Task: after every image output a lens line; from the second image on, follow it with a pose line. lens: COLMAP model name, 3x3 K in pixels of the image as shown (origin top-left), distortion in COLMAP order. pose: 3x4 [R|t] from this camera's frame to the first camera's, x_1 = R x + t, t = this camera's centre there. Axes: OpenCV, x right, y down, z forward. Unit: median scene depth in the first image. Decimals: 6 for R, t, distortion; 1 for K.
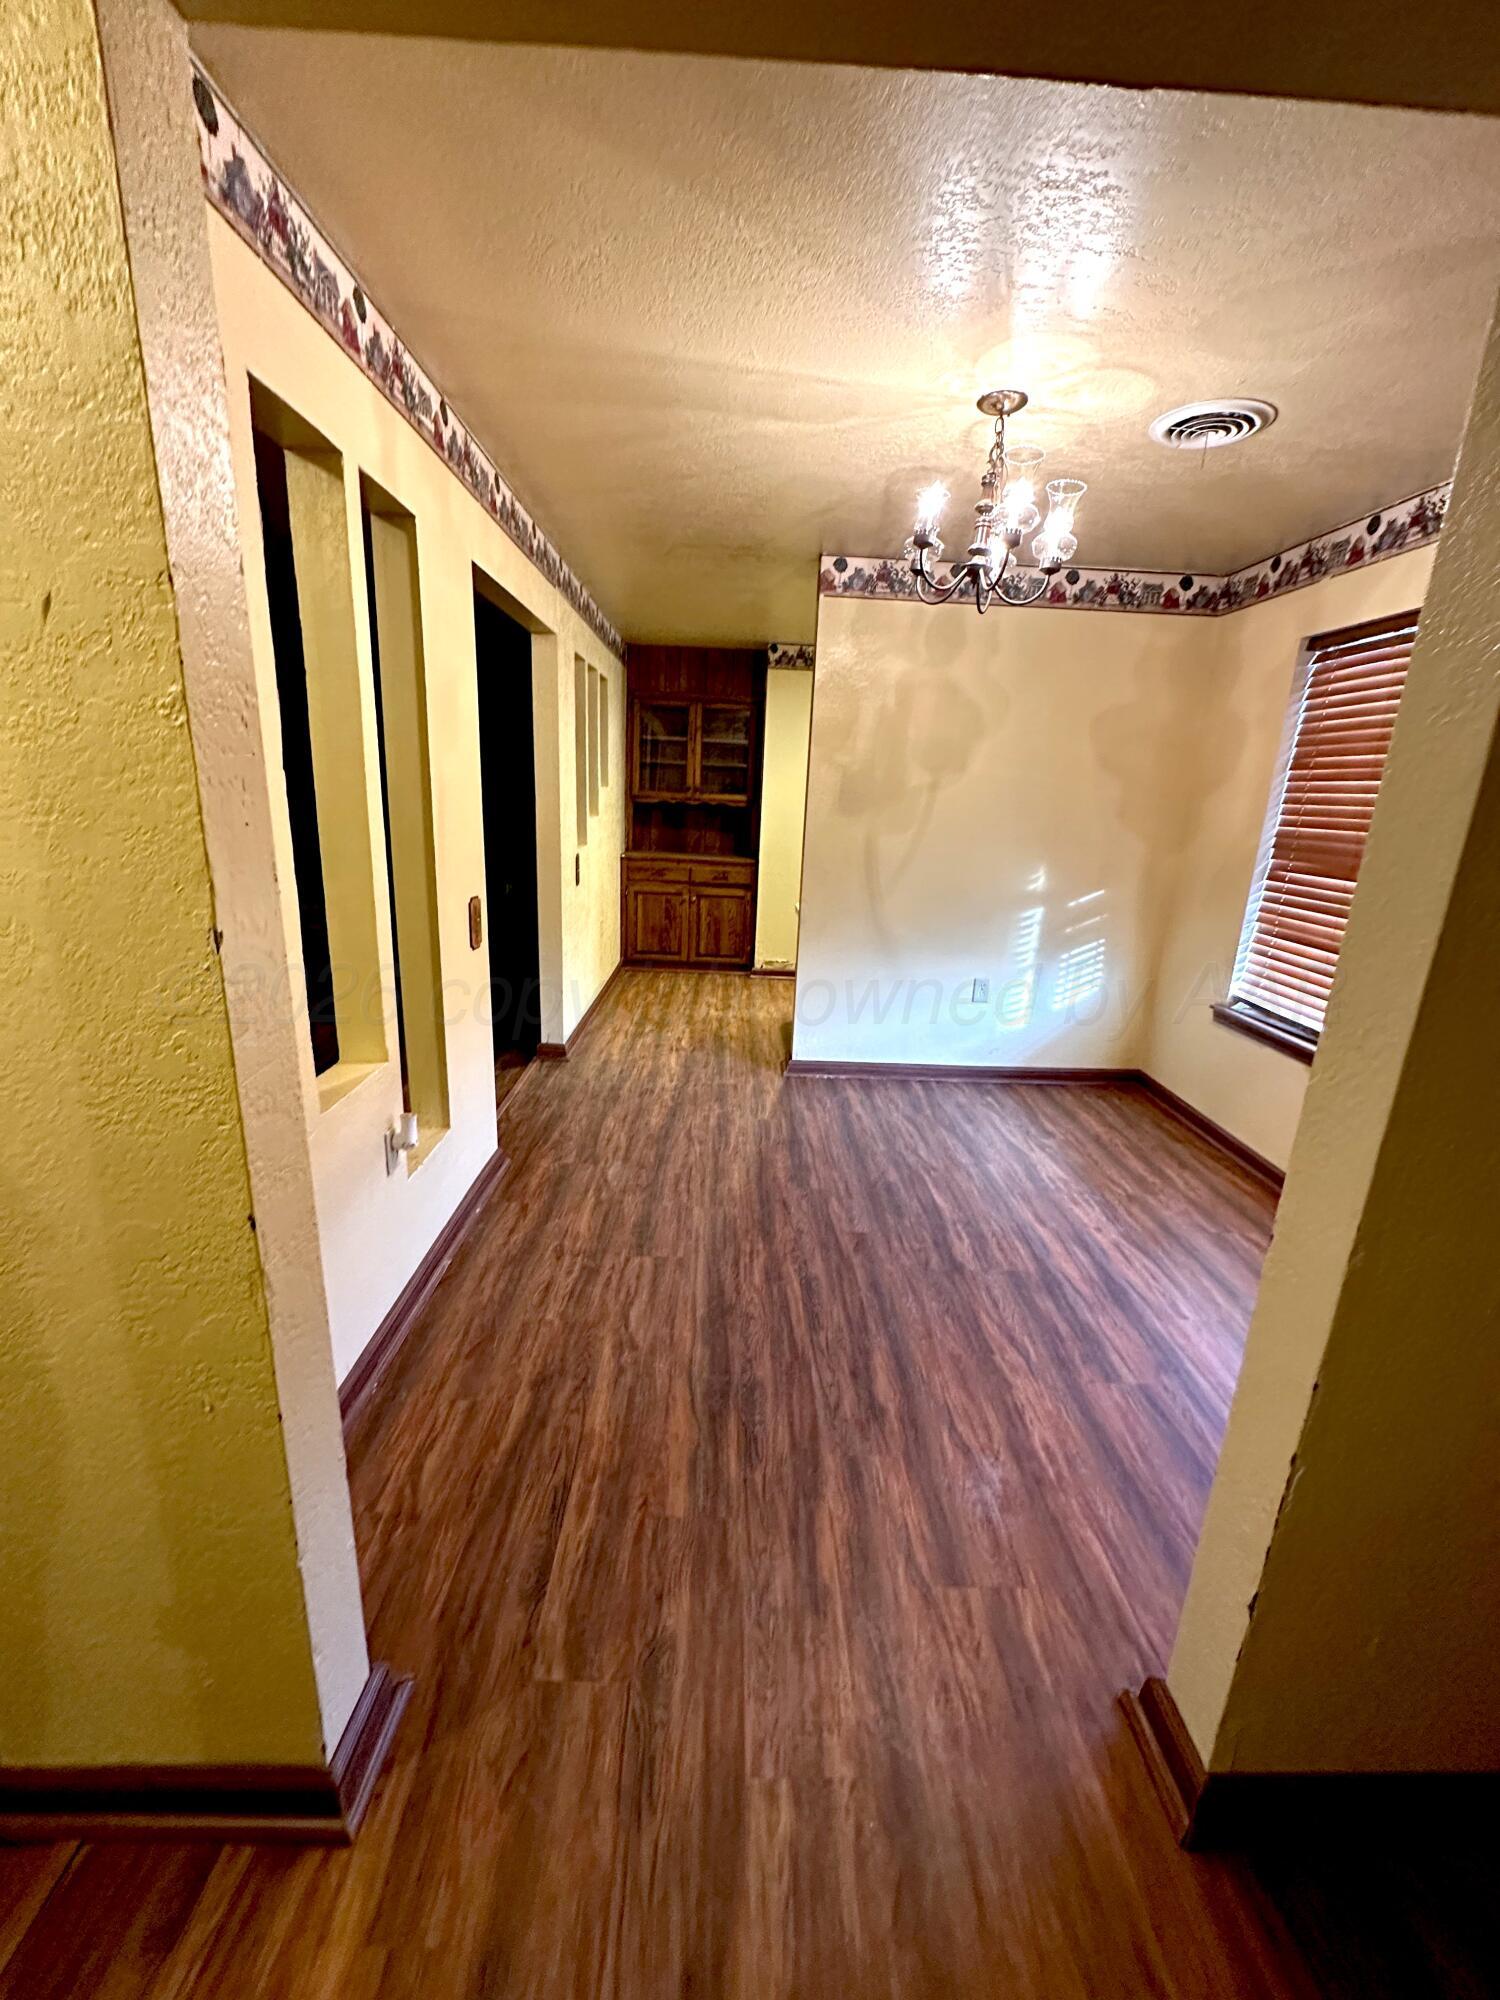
lens RADIAL K [[801.6, 0, 762.9], [0, 801.6, 996.0], [0, 0, 1]] dist [0.006387, -0.001826]
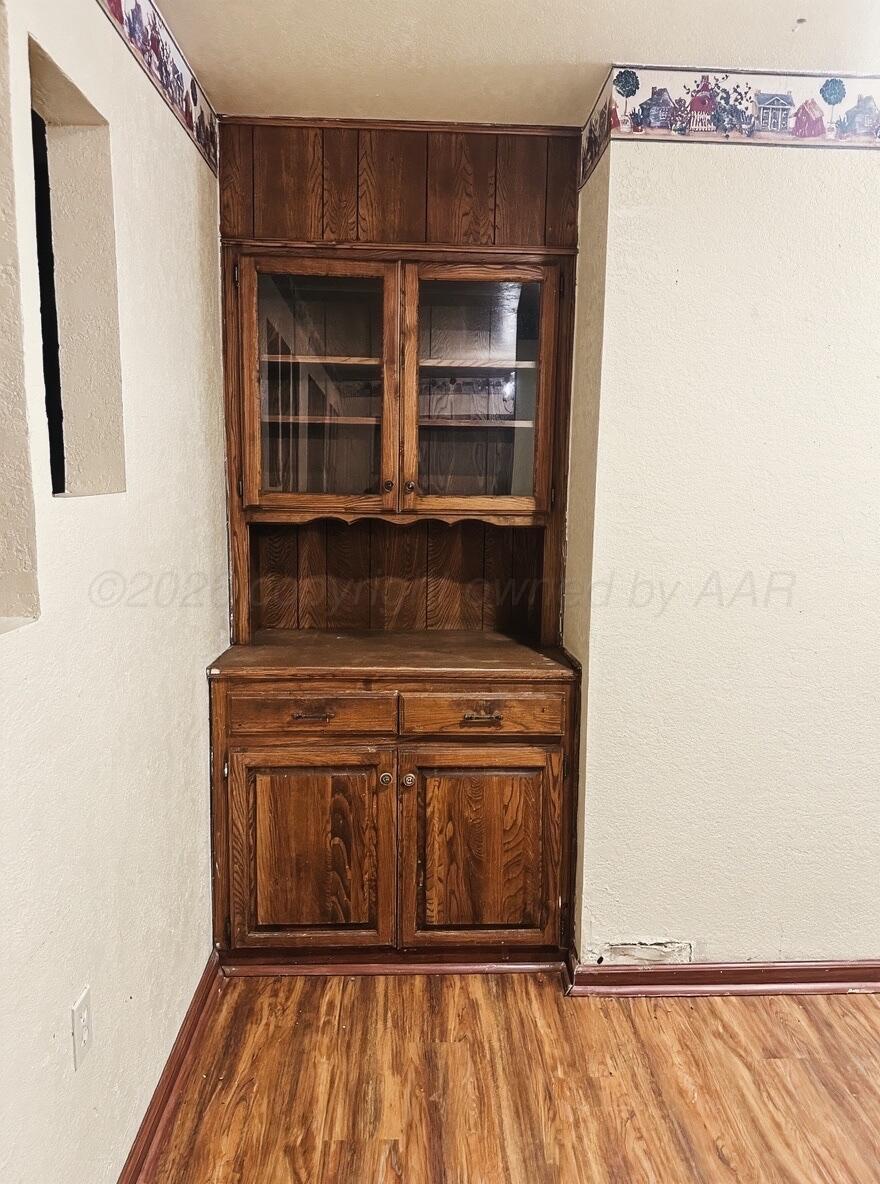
lens RADIAL K [[837.8, 0, 438.4], [0, 837.8, 597.7], [0, 0, 1]] dist [0.034969, -0.032236]
pose [[0.999570, -0.029312, 0.000355, -0.072130], [0.029227, 0.995604, -0.088989, -0.172289], [0.002255, 0.088961, 0.996033, 0.619018]]
